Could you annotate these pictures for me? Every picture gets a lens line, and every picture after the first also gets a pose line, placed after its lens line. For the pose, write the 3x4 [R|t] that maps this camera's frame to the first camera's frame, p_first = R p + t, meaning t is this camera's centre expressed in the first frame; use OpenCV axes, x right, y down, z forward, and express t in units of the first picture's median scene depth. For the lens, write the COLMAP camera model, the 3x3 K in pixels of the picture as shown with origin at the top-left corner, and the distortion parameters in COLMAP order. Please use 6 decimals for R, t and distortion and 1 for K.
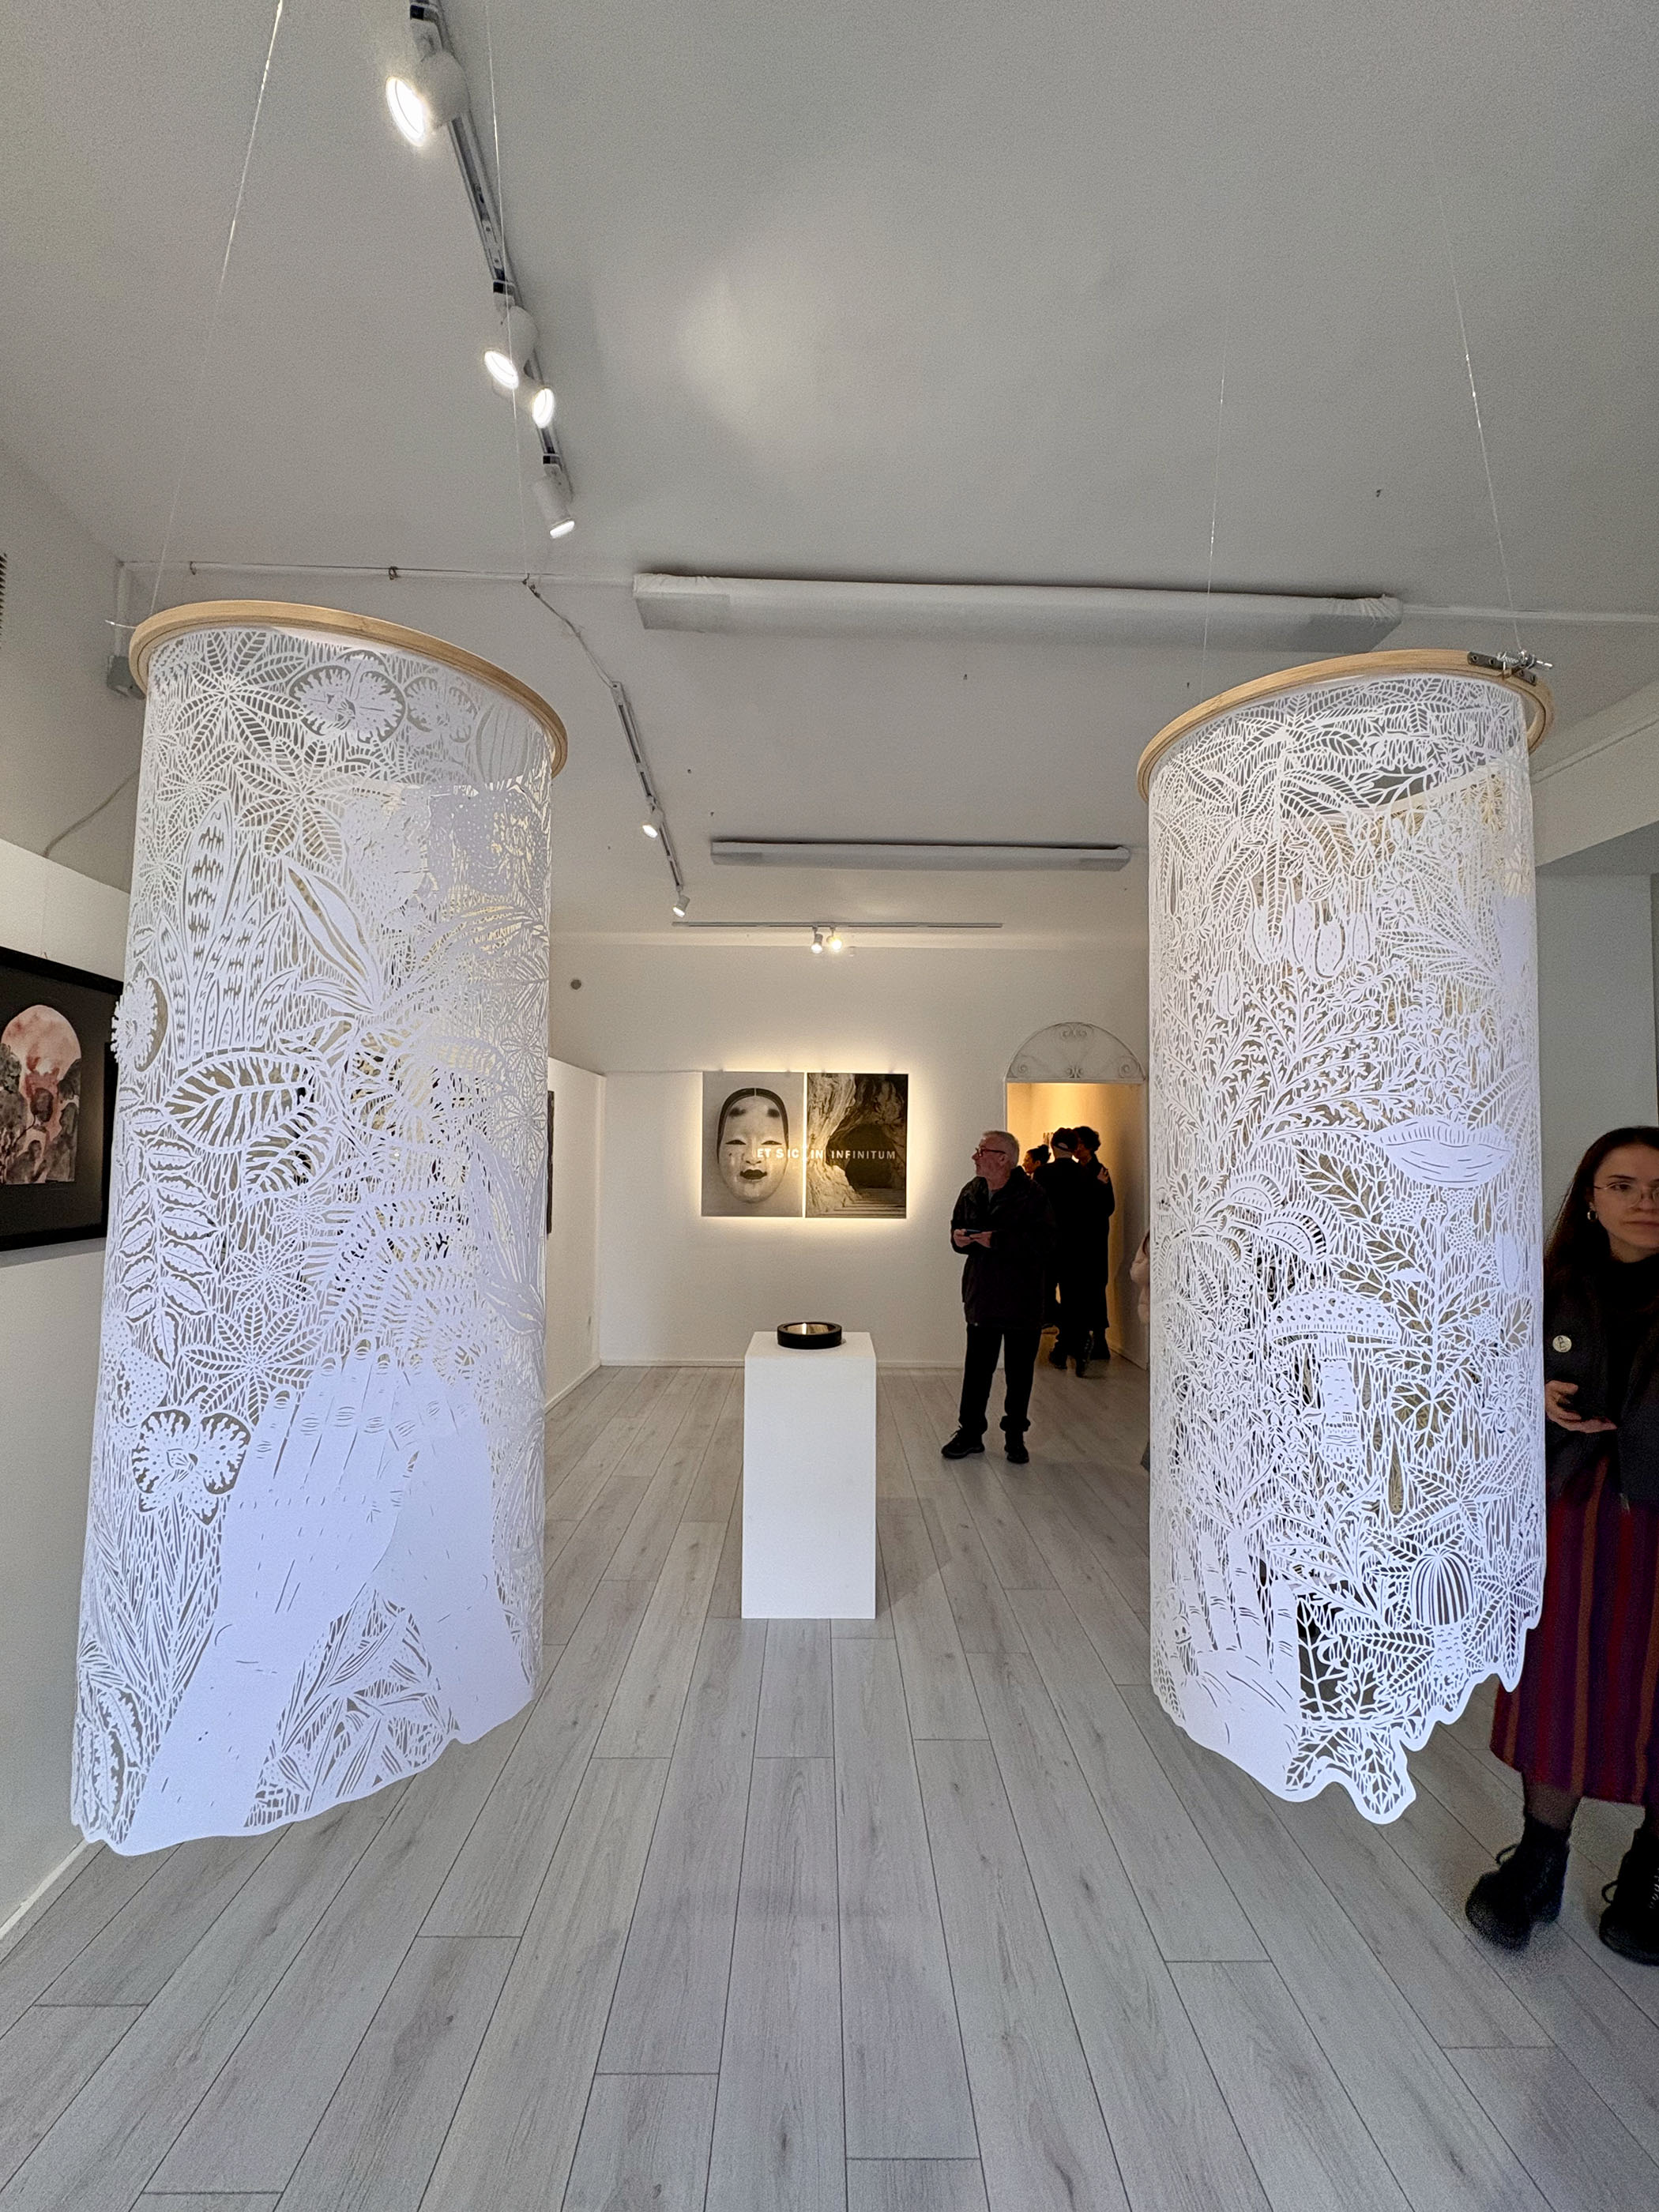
lens RADIAL K [[885.6, 0, 835.2], [0, 885.6, 1104.8], [0, 0, 1]] dist [0.006697, -0.002026]
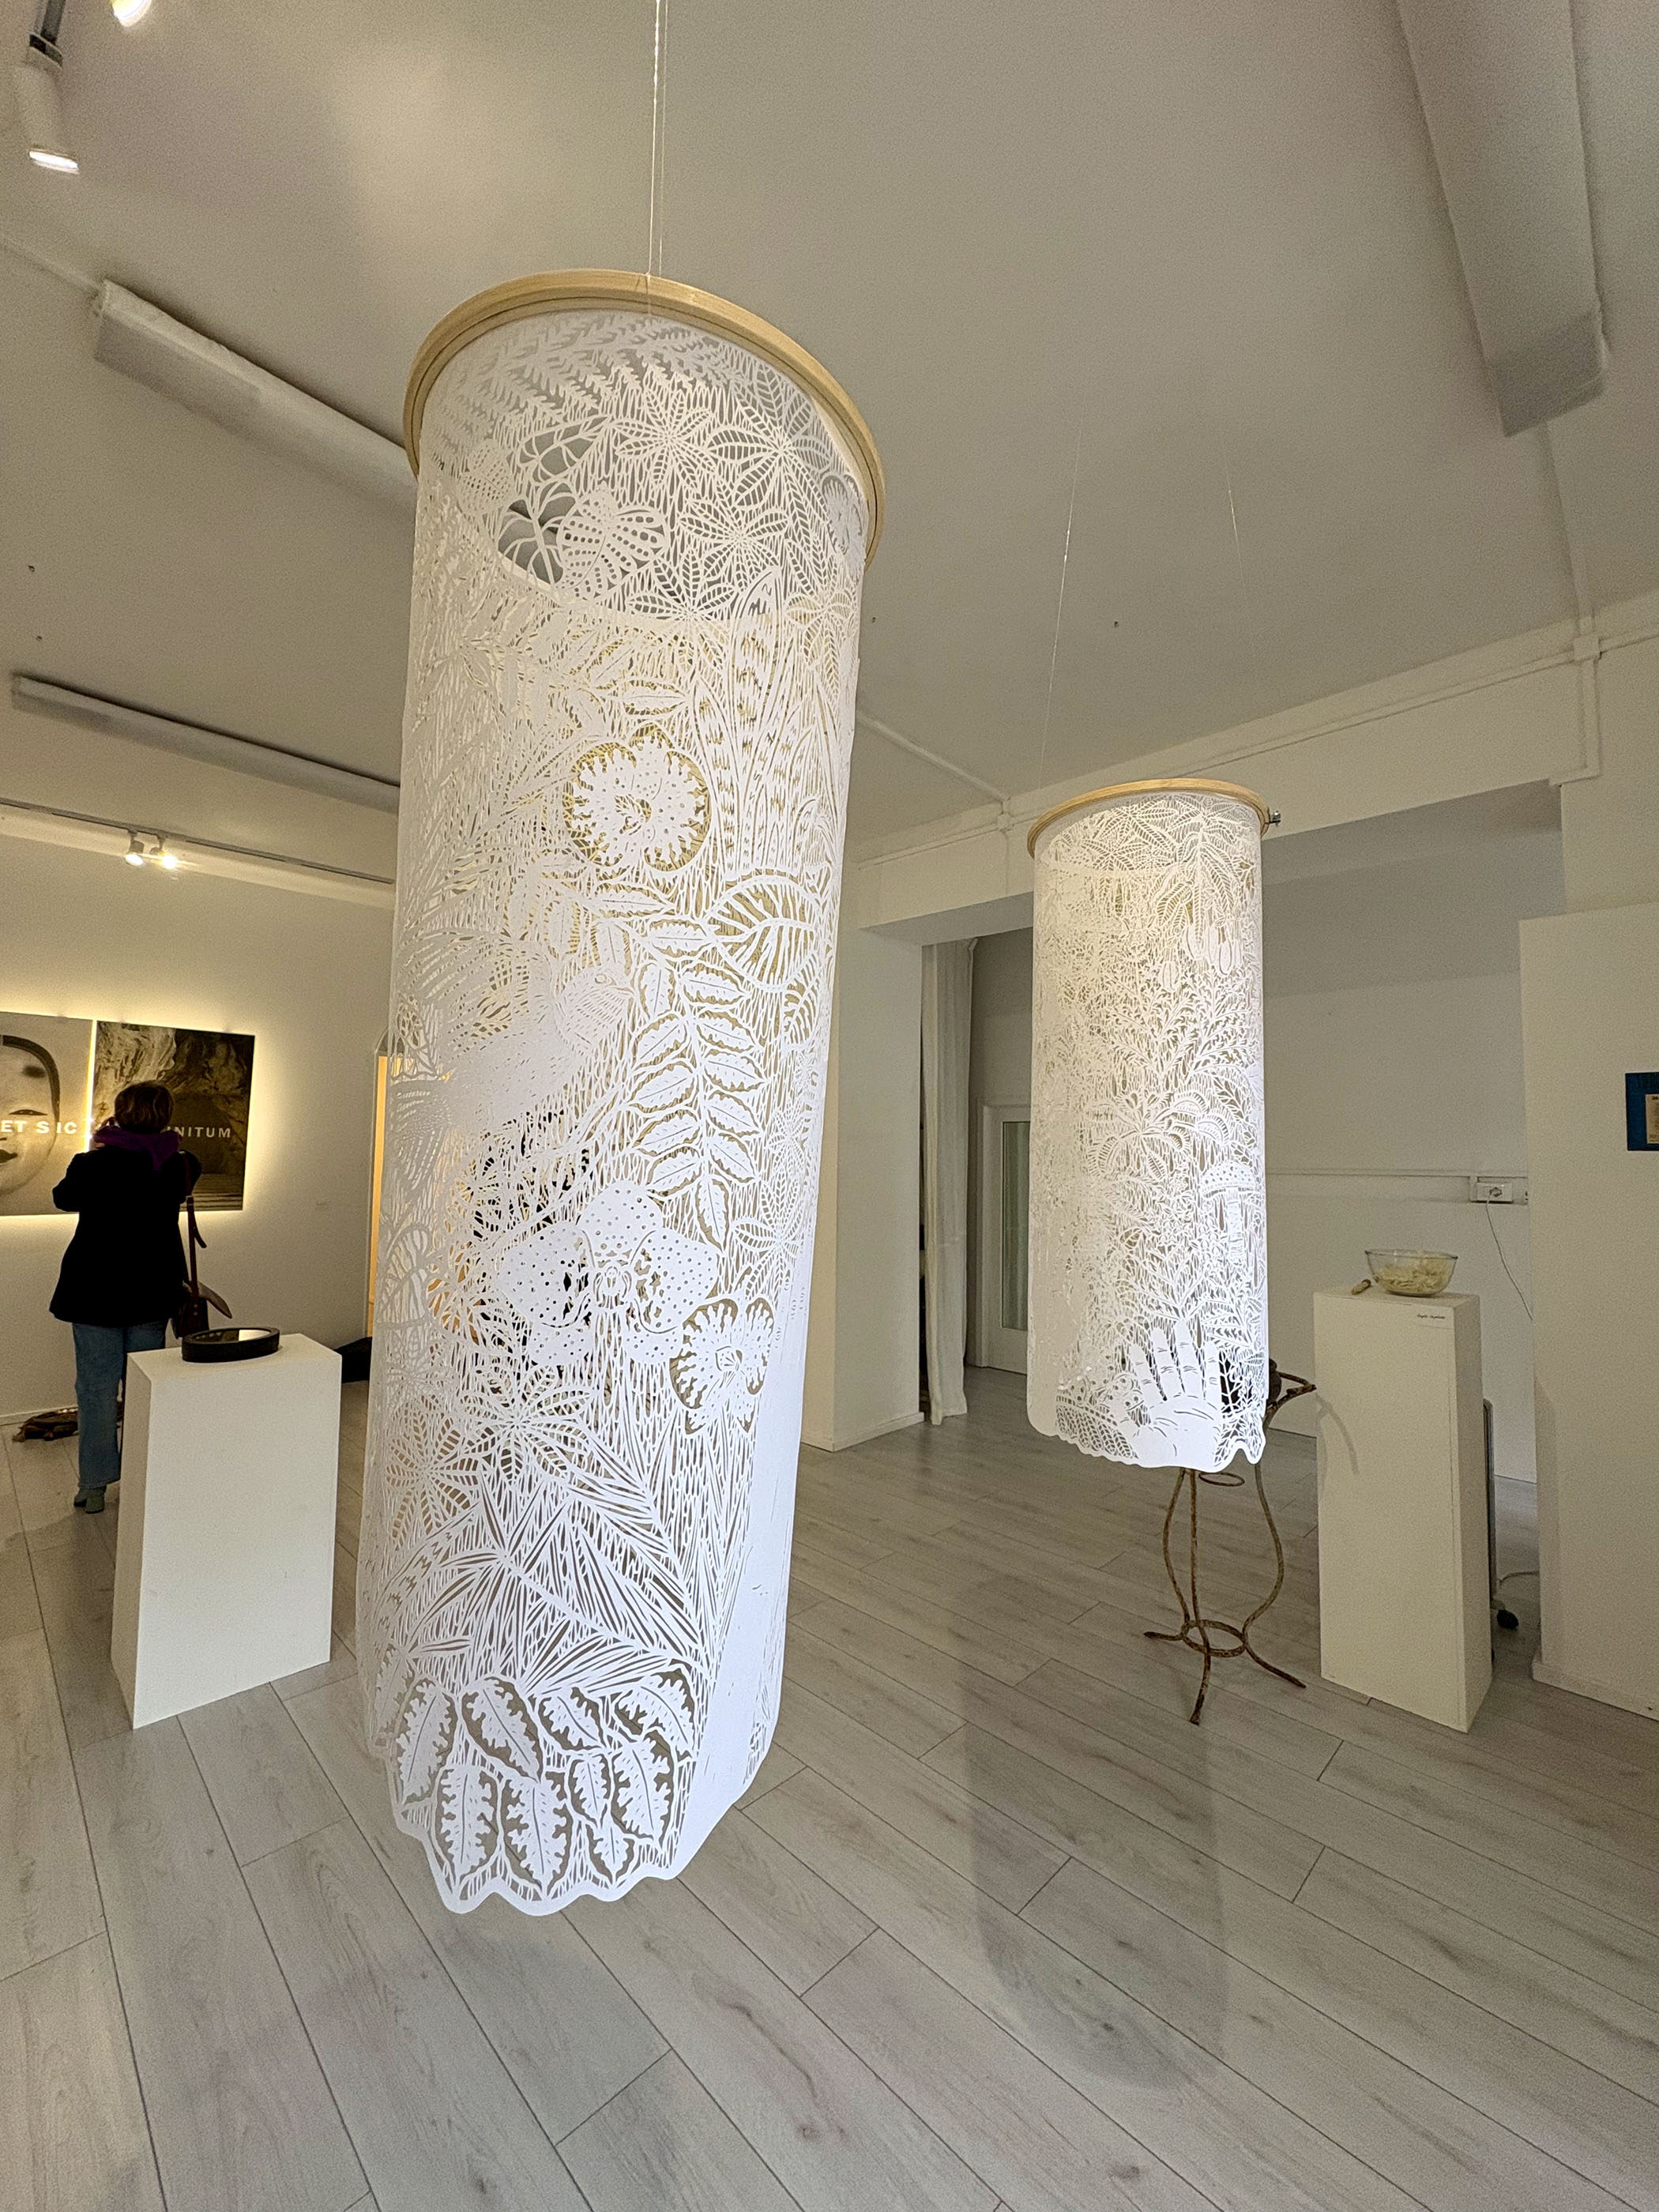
lens RADIAL K [[885.6, 0, 820.3], [0, 885.6, 1104.6], [0, 0, 1]] dist [0.006697, -0.002026]
pose [[0.721130, 0.042059, 0.691522, -1.217376], [-0.046674, 0.998837, -0.012078, 0.167621], [-0.691225, -0.023566, 0.722255, 0.352981]]
